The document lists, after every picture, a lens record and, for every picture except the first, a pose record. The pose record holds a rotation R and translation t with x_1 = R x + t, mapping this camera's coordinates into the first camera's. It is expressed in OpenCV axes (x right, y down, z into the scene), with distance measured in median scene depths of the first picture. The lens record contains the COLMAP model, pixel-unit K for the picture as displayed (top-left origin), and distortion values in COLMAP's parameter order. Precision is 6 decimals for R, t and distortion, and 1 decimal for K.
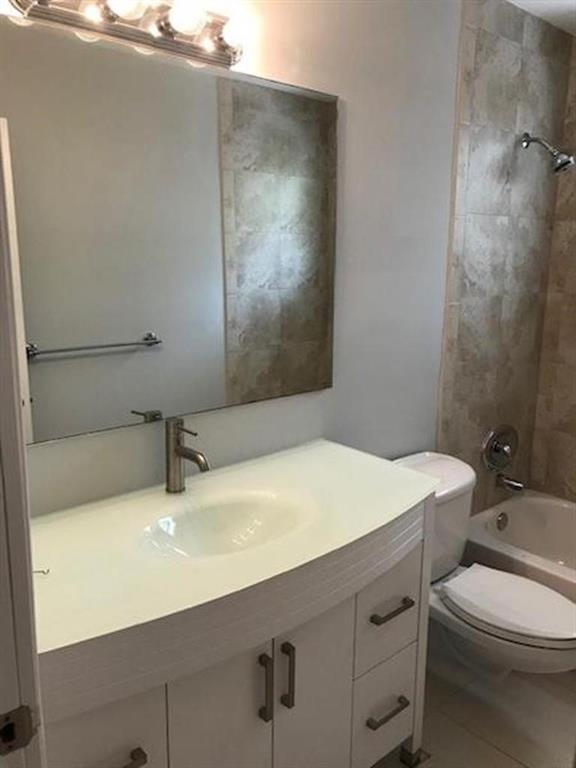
lens RADIAL K [[616.8, 0, 287.0], [0, 616.8, 383.9], [0, 0, 1]] dist [-0.009278, 0.008734]
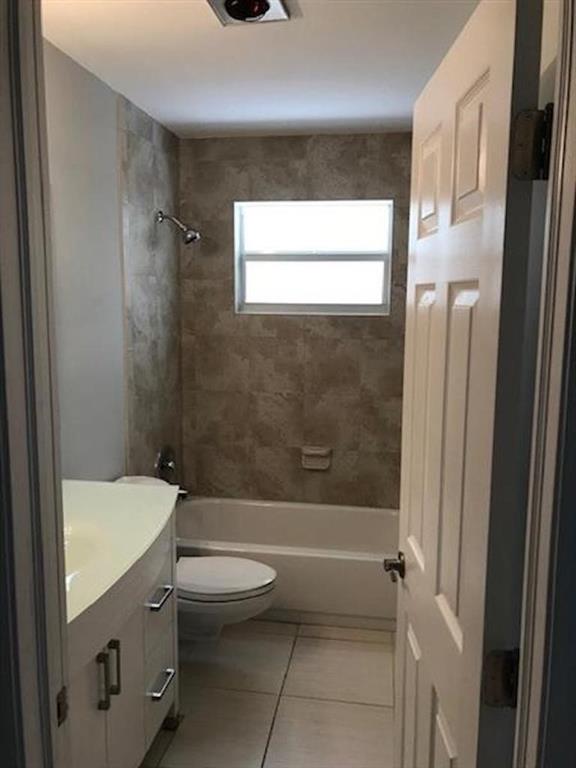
lens RADIAL K [[616.8, 0, 288.6], [0, 616.8, 381.5], [0, 0, 1]] dist [-0.009278, 0.008734]
pose [[0.765845, -0.089912, 0.636708, -0.247667], [0.127137, 0.991802, -0.012866, -0.013000], [-0.630331, 0.090802, 0.770998, -0.105840]]
